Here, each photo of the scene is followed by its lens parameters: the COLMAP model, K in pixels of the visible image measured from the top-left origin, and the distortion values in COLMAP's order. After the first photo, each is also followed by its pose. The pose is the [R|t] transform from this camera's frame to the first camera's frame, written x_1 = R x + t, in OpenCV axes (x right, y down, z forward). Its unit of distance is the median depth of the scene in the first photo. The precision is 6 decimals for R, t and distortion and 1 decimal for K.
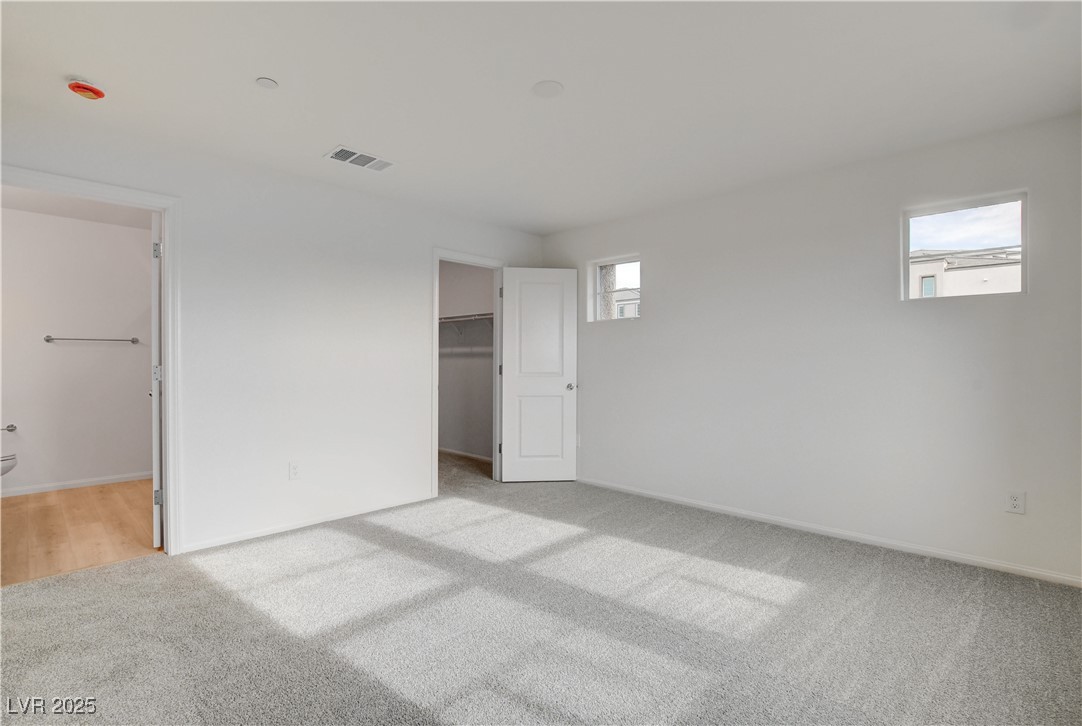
lens RADIAL K [[495.0, 0, 541.1], [0, 495.0, 369.1], [0, 0, 1]] dist [-0.003393, -0.000128]
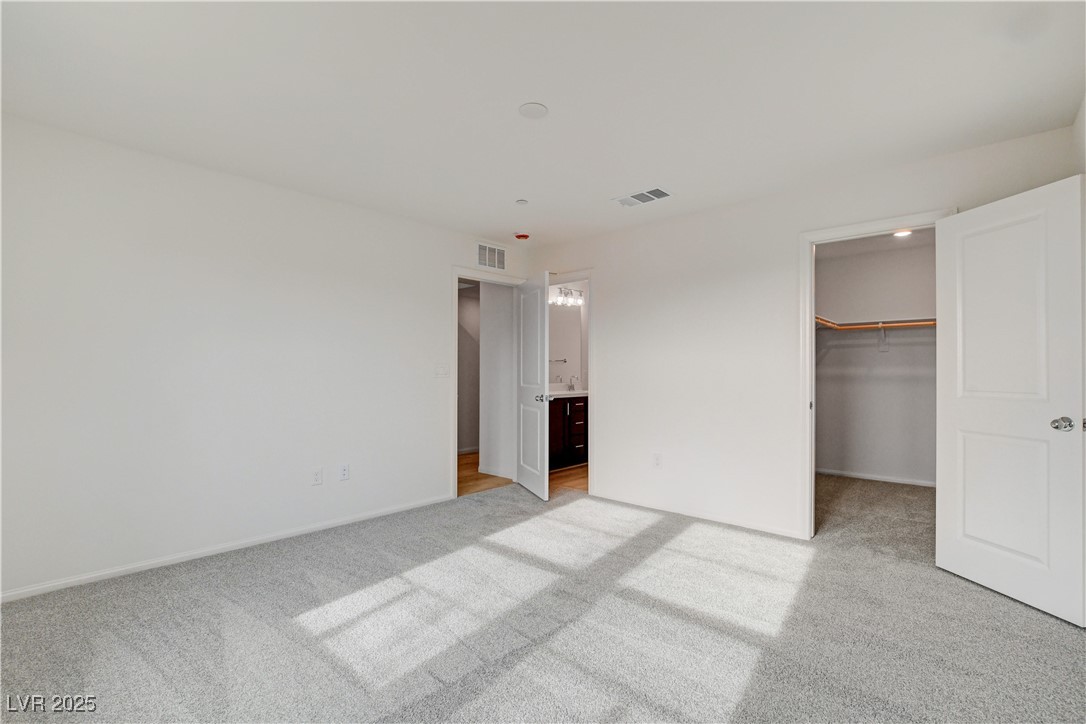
lens RADIAL K [[492.1, 0, 544.3], [0, 492.1, 359.3], [0, 0, 1]] dist [-0.002513, -0.000609]
pose [[0.047877, -0.029286, -0.998424, 0.774168], [-0.017337, 0.999395, -0.030146, -0.004466], [0.998703, 0.018753, 0.047341, 0.723486]]
